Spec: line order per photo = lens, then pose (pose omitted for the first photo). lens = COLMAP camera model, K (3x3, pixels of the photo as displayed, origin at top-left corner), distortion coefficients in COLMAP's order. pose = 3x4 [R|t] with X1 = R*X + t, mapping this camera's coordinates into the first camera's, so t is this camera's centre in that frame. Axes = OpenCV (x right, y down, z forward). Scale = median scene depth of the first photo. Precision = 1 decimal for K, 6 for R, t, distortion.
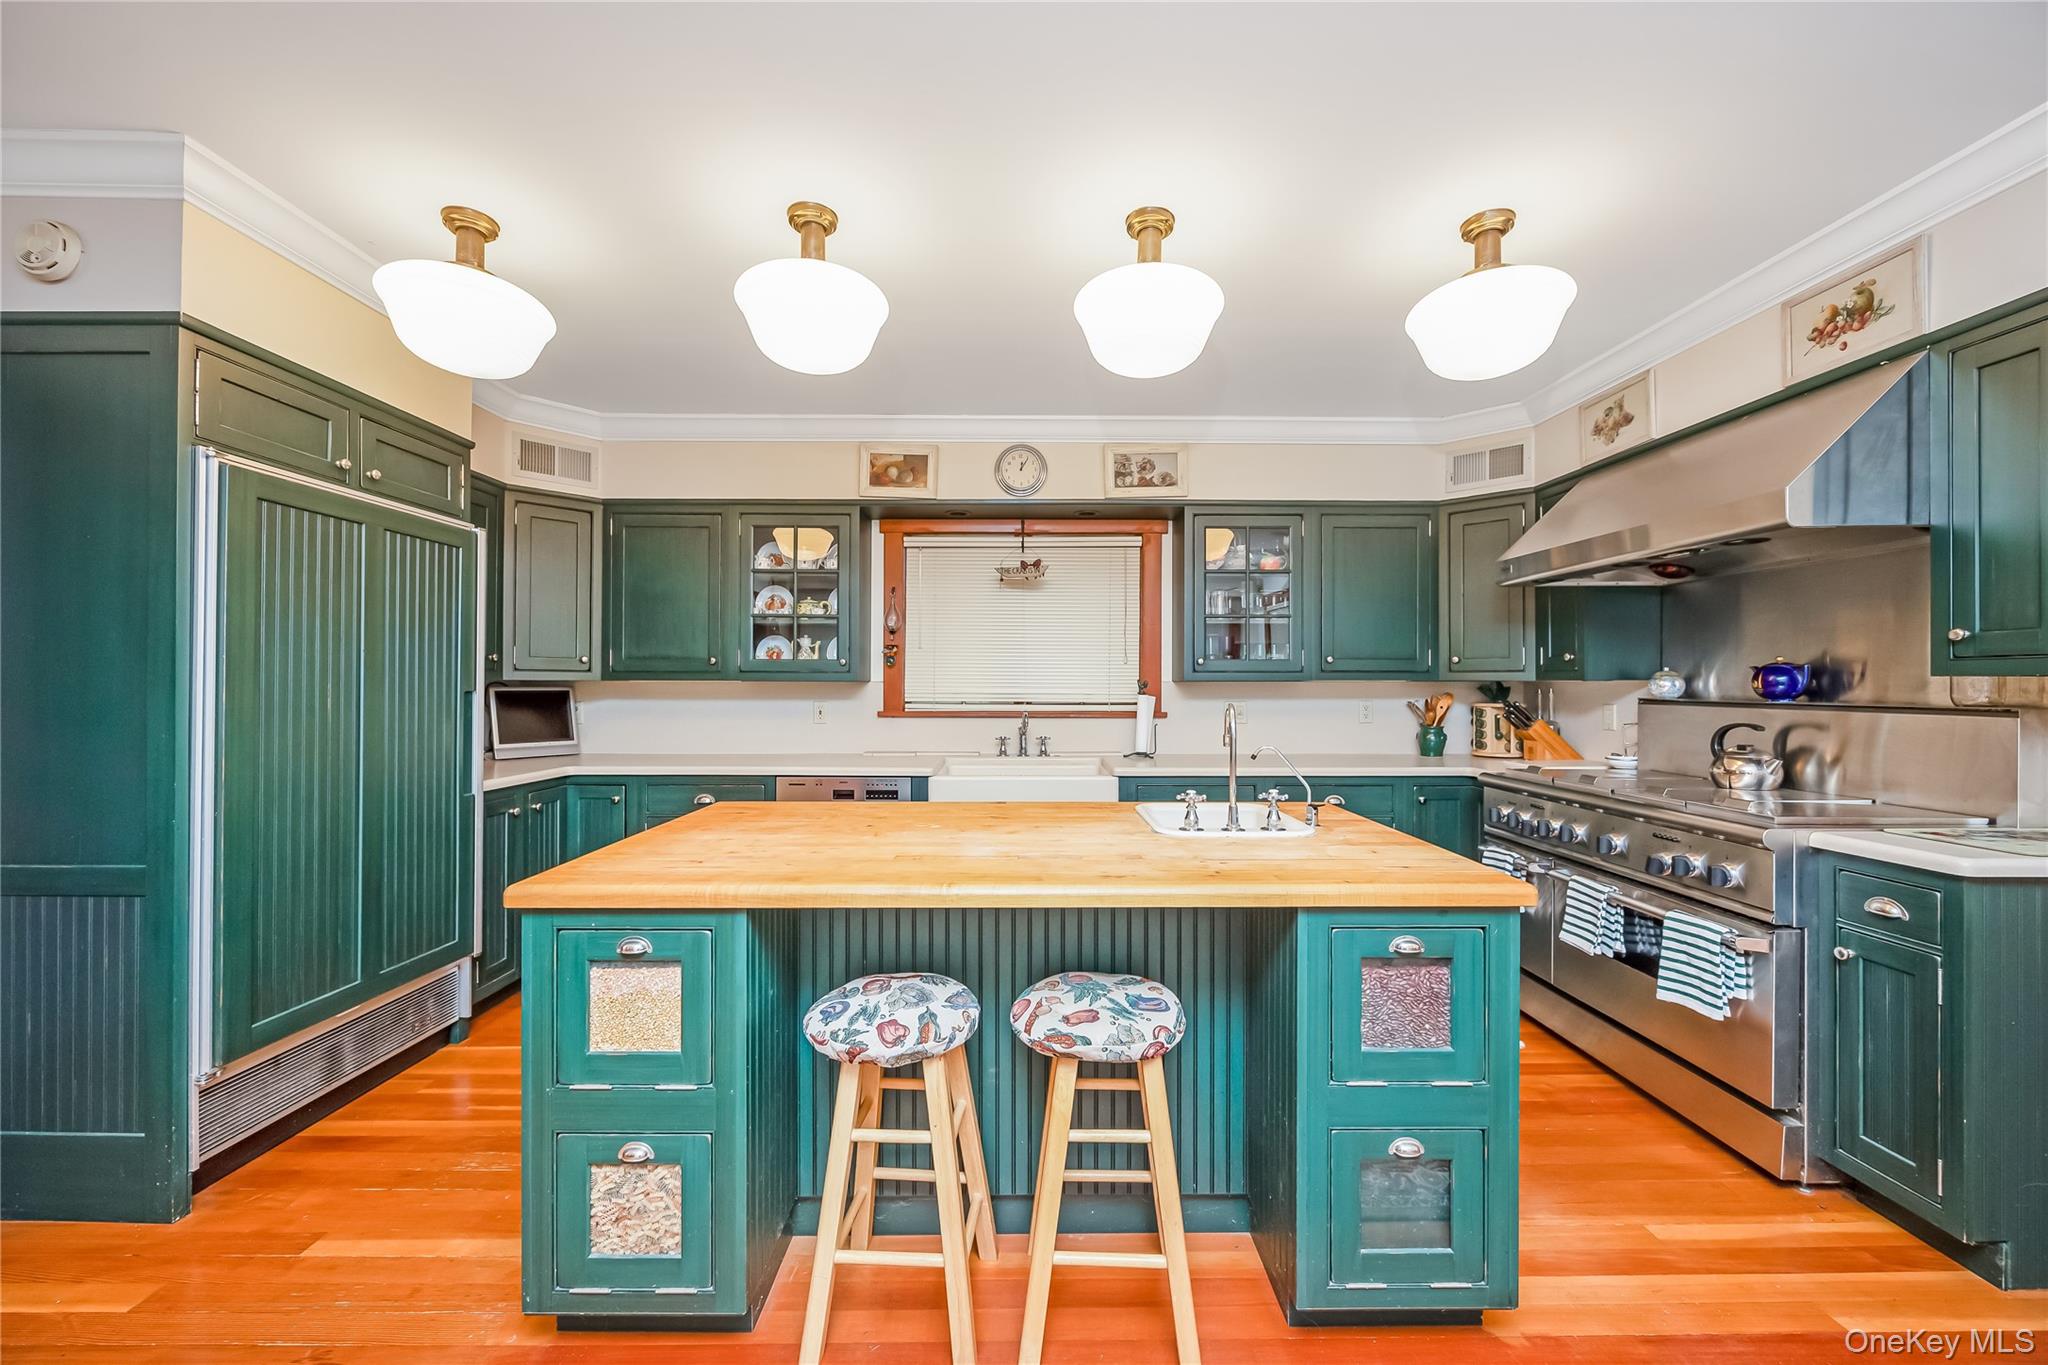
lens RADIAL K [[788.4, 0, 1013.0], [0, 788.4, 689.1], [0, 0, 1]] dist [-0.003688, -0.000318]
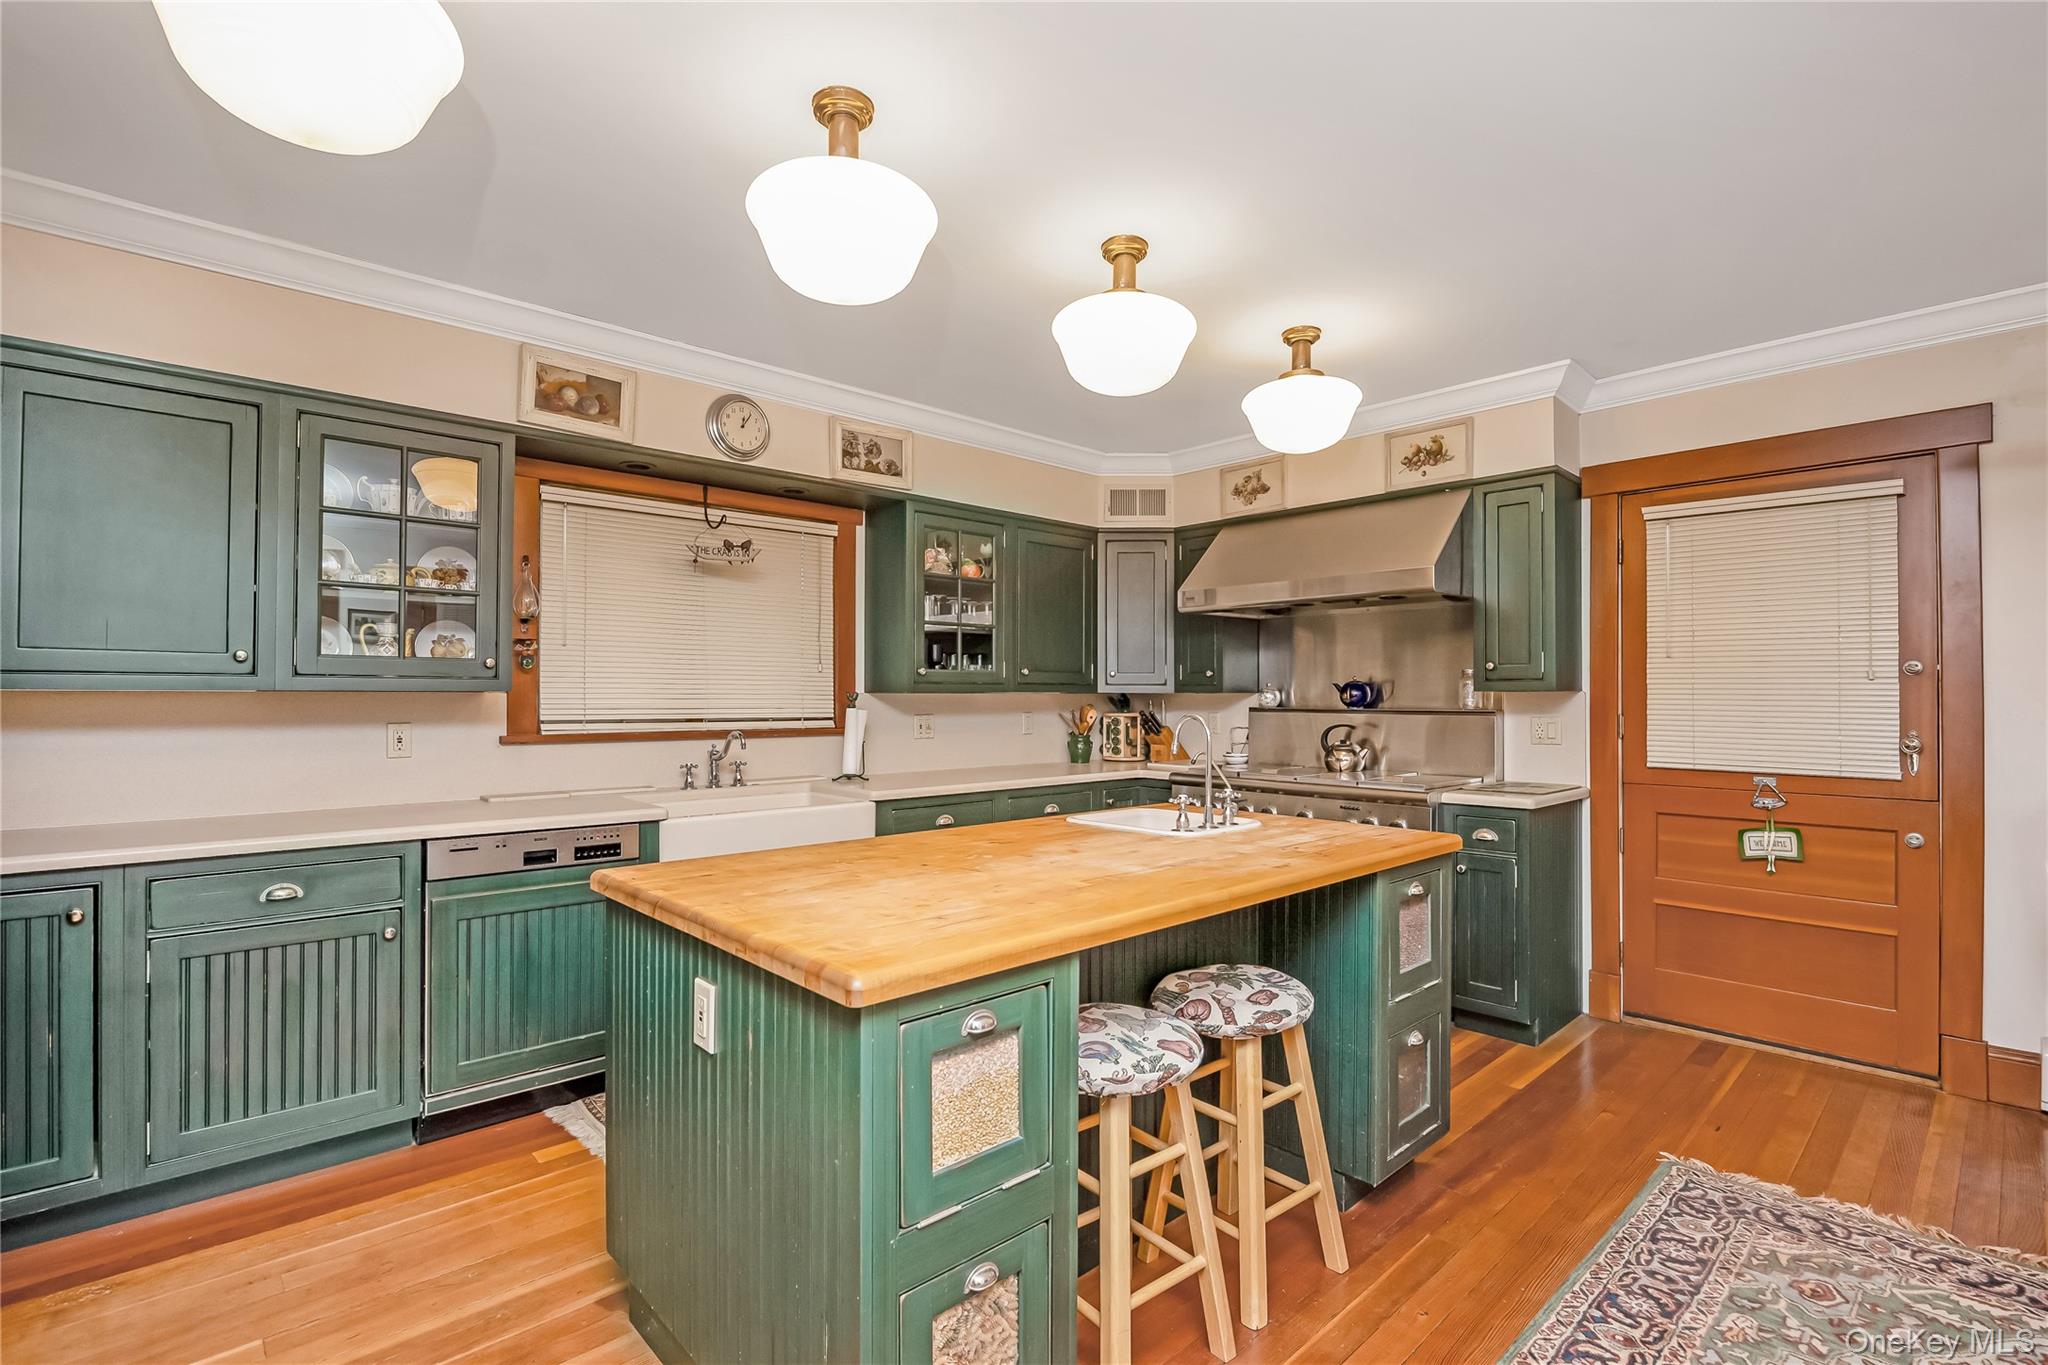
lens RADIAL K [[957.2, 0, 1025.3], [0, 957.2, 700.7], [0, 0, 1]] dist [-0.016301, 0.000073]
pose [[0.733226, -0.003228, 0.679978, -0.467739], [0.003665, 0.999993, 0.000795, -0.001425], [-0.679976, 0.001910, 0.733232, 0.105811]]
